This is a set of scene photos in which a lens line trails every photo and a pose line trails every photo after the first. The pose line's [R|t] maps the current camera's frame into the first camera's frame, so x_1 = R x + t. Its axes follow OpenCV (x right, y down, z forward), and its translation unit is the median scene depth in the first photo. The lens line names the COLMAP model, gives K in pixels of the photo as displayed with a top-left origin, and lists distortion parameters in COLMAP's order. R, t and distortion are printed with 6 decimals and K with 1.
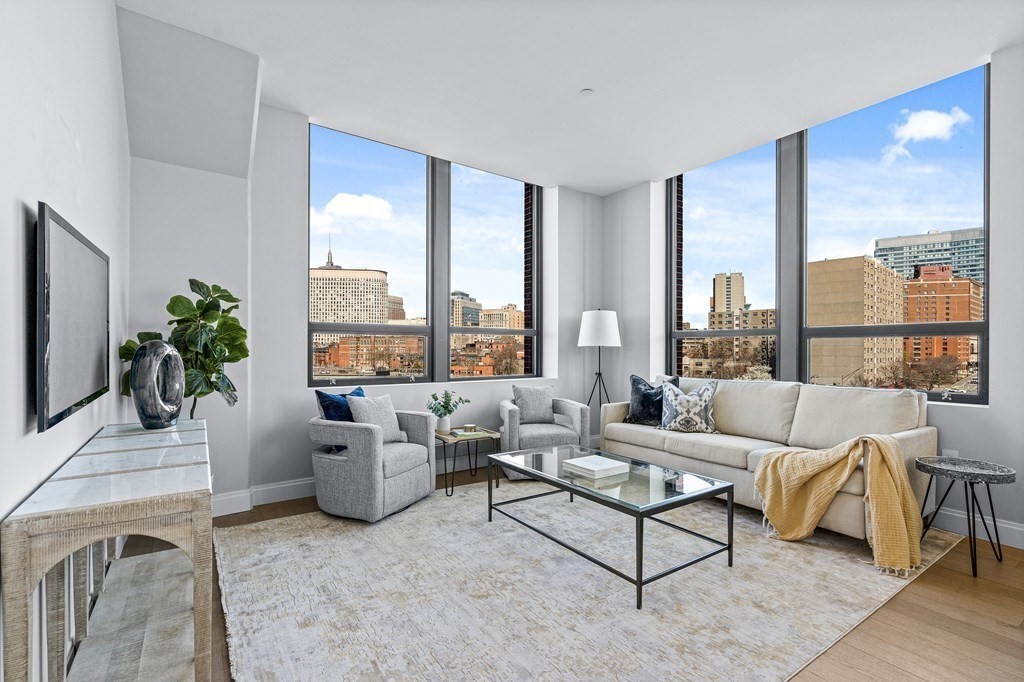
lens RADIAL K [[468.6, 0, 516.2], [0, 468.6, 348.1], [0, 0, 1]] dist [0.001467, 0.001037]
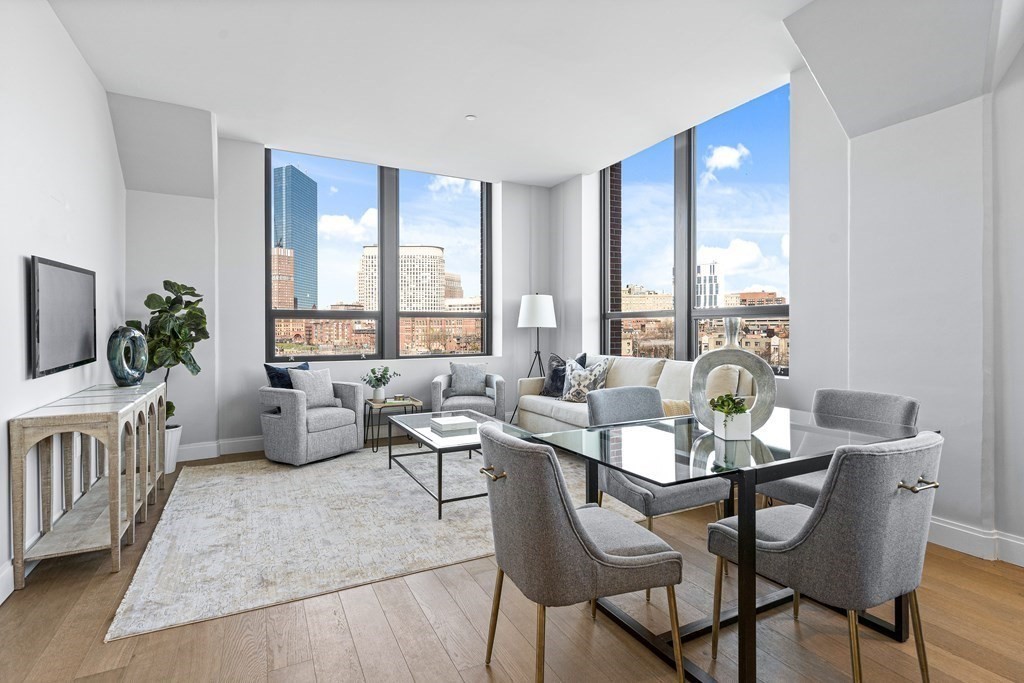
lens RADIAL K [[512.0, 0, 512.8], [0, 512.0, 329.4], [0, 0, 1]] dist [0.011531, -0.000492]
pose [[0.991468, -0.006785, -0.130176, 0.424797], [0.007084, 0.999973, 0.001830, -0.002007], [0.130160, -0.002736, 0.991489, -0.292691]]
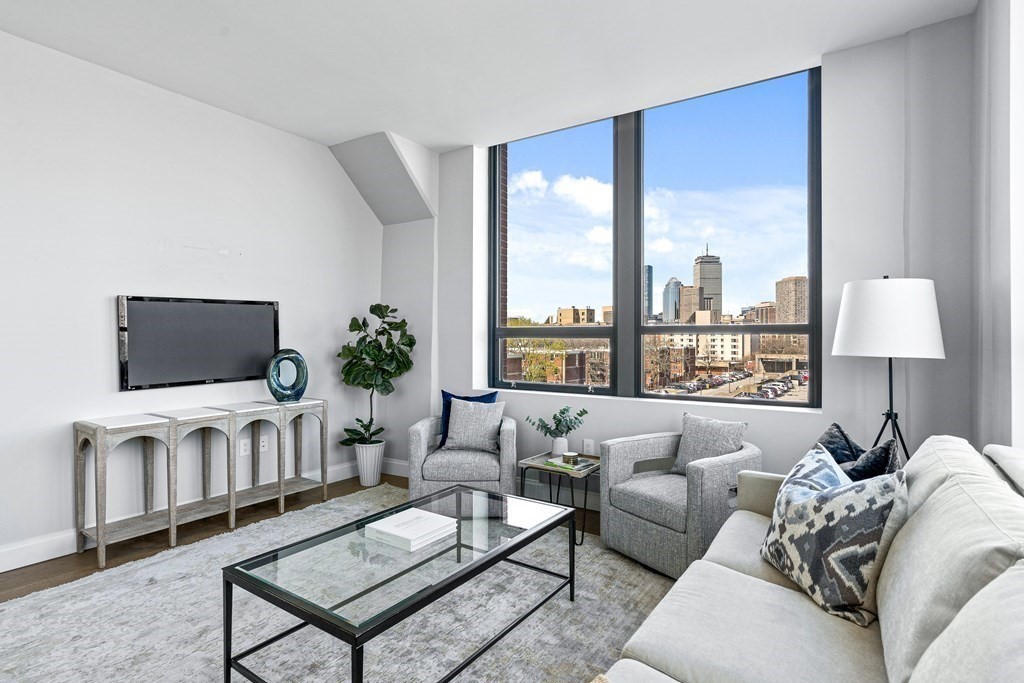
lens RADIAL K [[509.9, 0, 512.0], [0, 509.9, 341.5], [0, 0, 1]] dist [0.002126, -0.000230]
pose [[0.358790, -0.000632, -0.933418, 0.794104], [0.000602, 1.000000, -0.000446, -0.028135], [0.933418, -0.000402, 0.358791, 0.720010]]
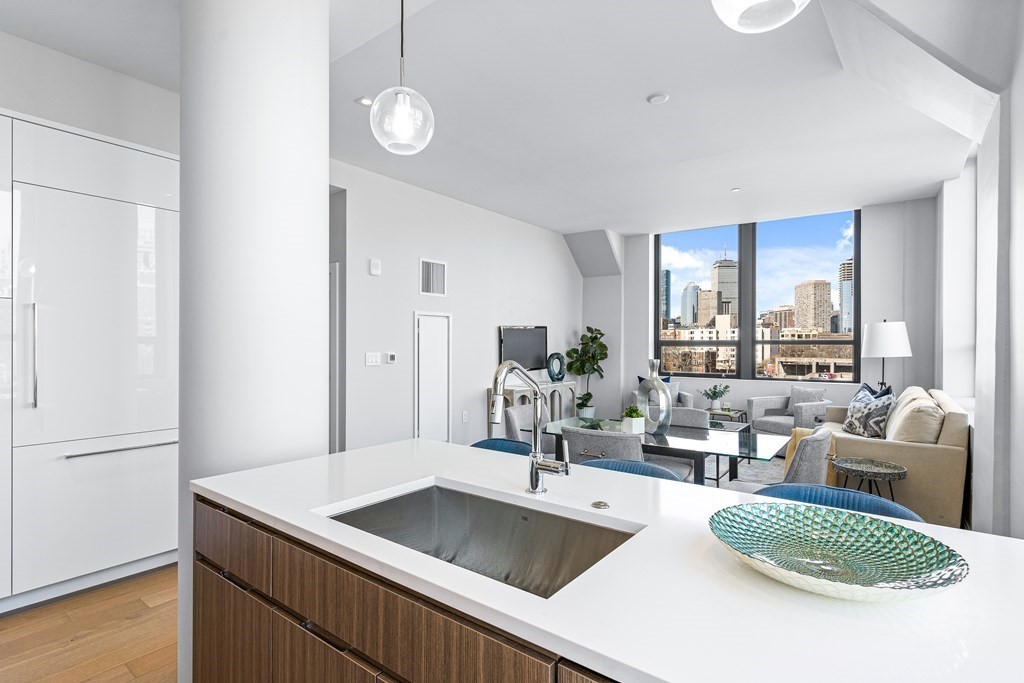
lens RADIAL K [[494.4, 0, 512.0], [0, 494.4, 341.5], [0, 0, 1]] dist [-0.010614, 0.000144]
pose [[0.317230, -0.007226, -0.948321, 1.420006], [0.000376, 0.999972, -0.007494, -0.042297], [0.948349, 0.002021, 0.317224, -0.183541]]
